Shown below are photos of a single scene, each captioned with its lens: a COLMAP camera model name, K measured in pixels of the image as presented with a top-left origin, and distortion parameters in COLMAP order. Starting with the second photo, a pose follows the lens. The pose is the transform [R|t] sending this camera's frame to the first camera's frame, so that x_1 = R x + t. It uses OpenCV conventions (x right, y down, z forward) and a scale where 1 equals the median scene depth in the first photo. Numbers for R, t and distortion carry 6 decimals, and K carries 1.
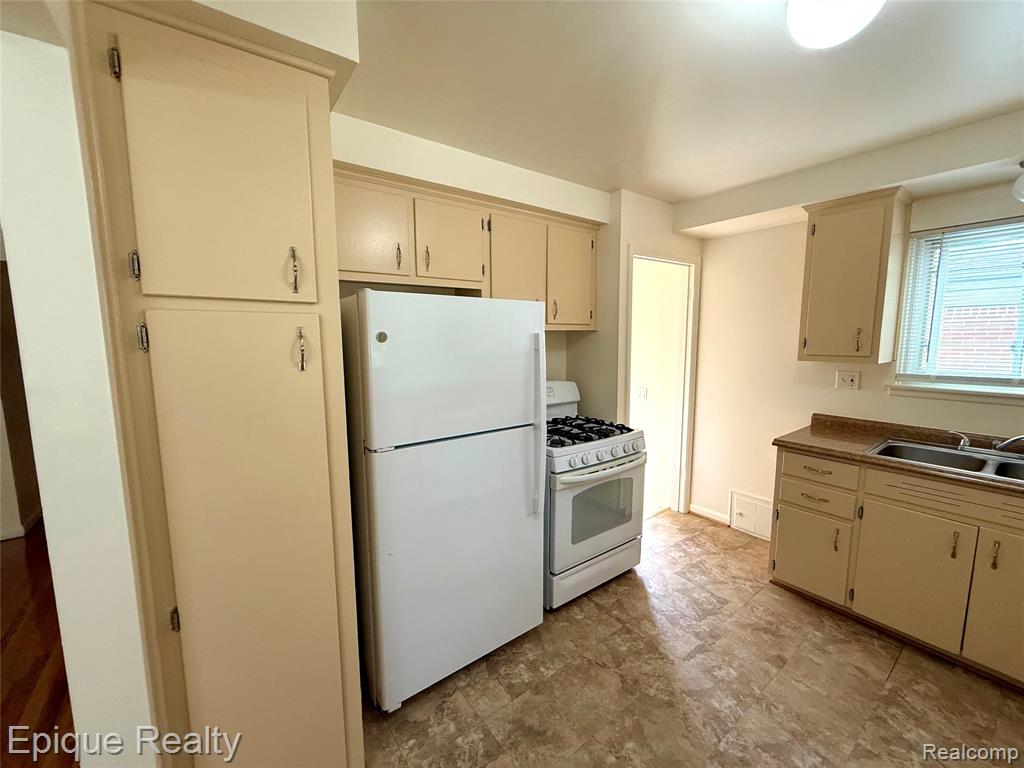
lens RADIAL K [[409.9, 0, 510.2], [0, 409.9, 382.9], [0, 0, 1]] dist [0.000485, 0.000382]
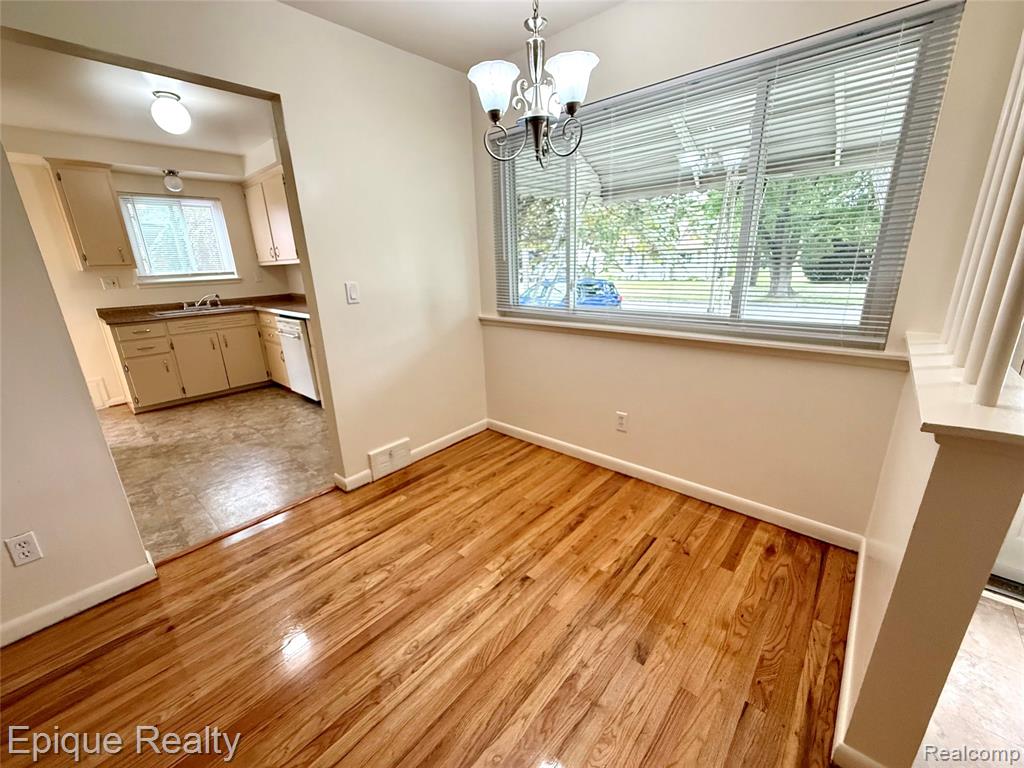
lens RADIAL K [[411.1, 0, 512.0], [0, 411.1, 384.0], [0, 0, 1]] dist [-0.001728, -0.000393]
pose [[-0.200597, -0.272953, 0.940881, -1.336416], [0.146188, 0.941310, 0.304245, 0.129241], [-0.968705, 0.198577, -0.148921, -0.226206]]
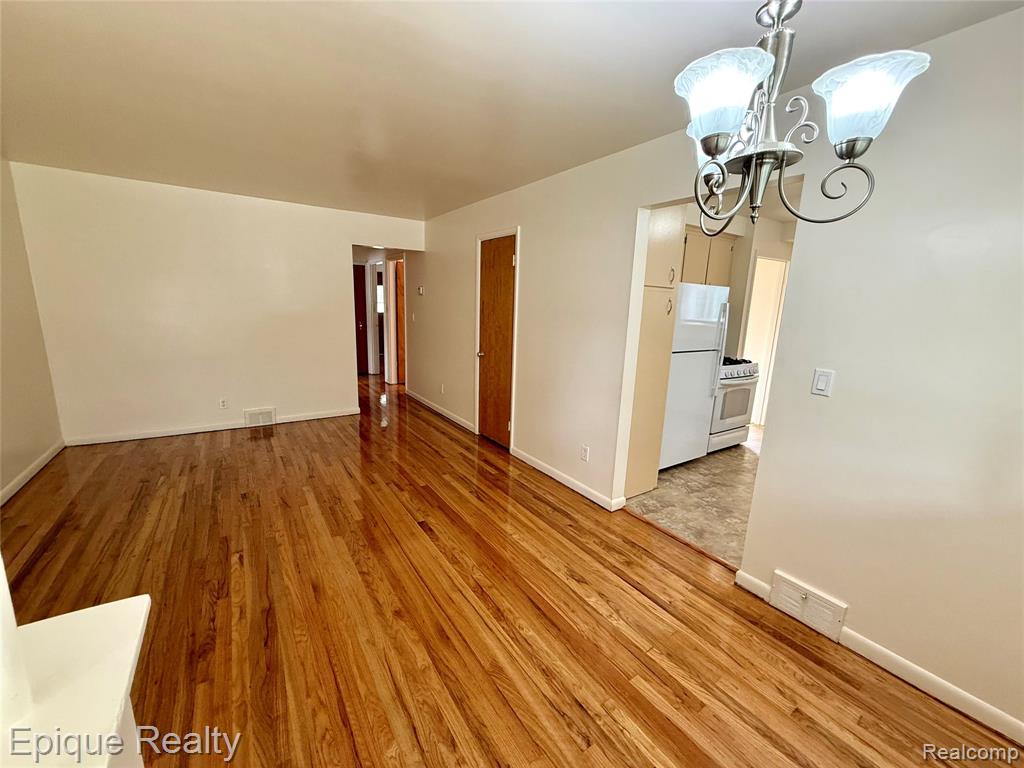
lens RADIAL K [[407.6, 0, 509.8], [0, 407.6, 386.1], [0, 0, 1]] dist [0.001618, 0.000269]
pose [[0.997810, 0.049225, -0.044175, -0.776760], [-0.045144, 0.995004, 0.089047, 0.132363], [0.048337, -0.086857, 0.995047, -0.931520]]
